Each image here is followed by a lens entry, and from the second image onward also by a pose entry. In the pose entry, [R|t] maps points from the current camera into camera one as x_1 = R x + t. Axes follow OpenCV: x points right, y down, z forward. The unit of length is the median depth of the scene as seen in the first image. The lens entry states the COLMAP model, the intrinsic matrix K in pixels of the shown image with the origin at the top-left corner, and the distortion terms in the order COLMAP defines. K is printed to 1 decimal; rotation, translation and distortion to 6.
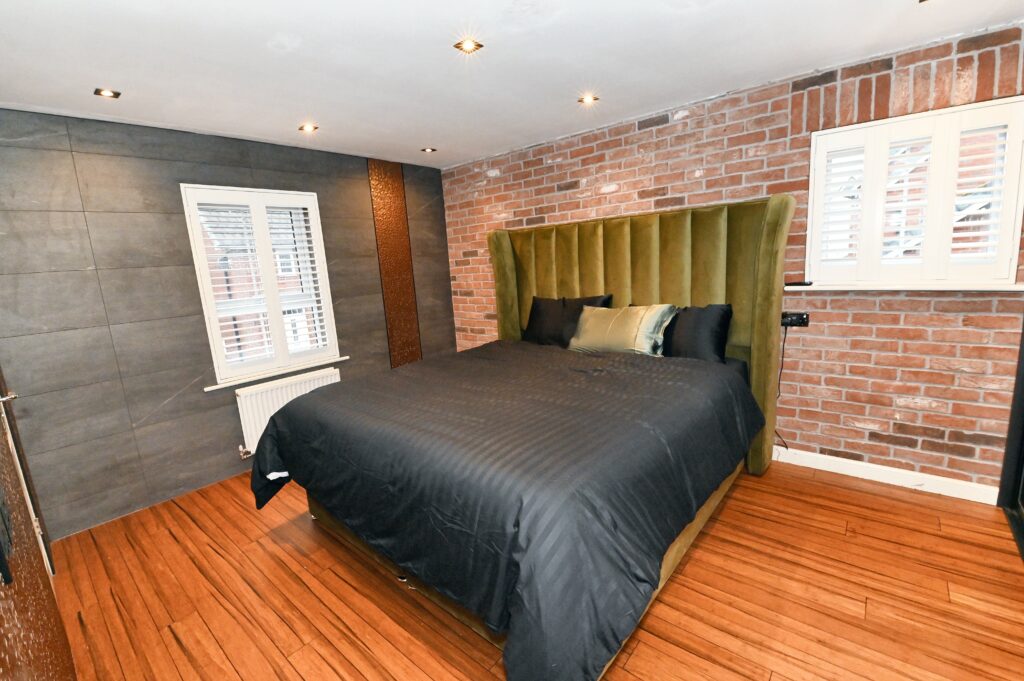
lens RADIAL K [[438.9, 0, 520.6], [0, 438.9, 340.9], [0, 0, 1]] dist [-0.012220, -0.005399]
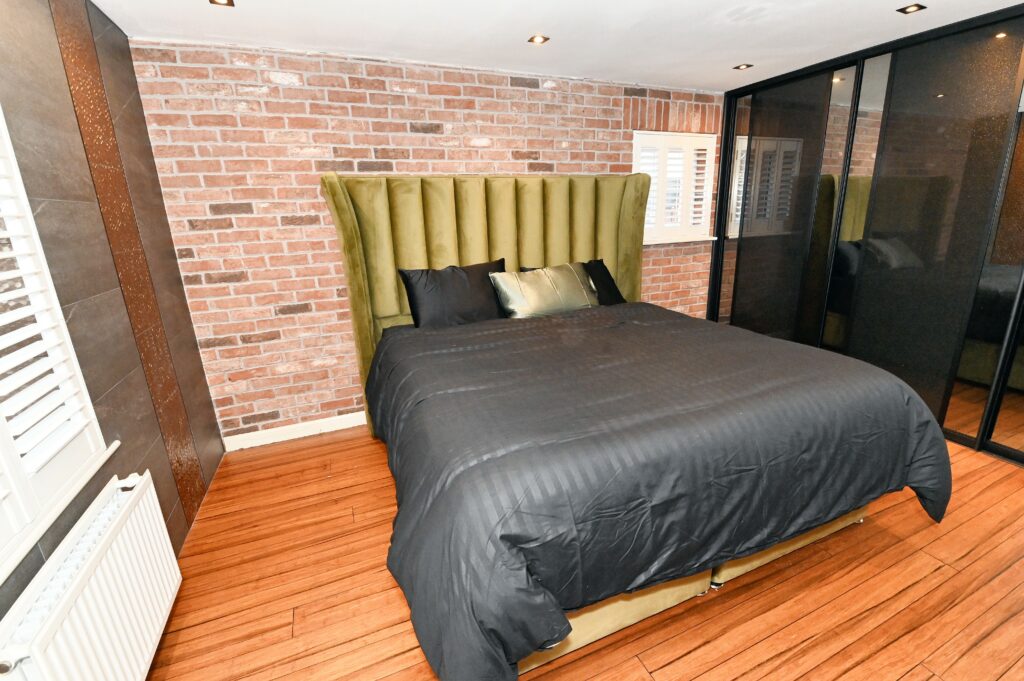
lens RADIAL K [[438.9, 0, 519.4], [0, 438.9, 345.5], [0, 0, 1]] dist [-0.012220, -0.005399]
pose [[0.454826, -0.206070, 0.866411, -0.646676], [0.166987, 0.975340, 0.144318, -0.053703], [-0.874785, 0.079040, 0.478021, 0.536758]]
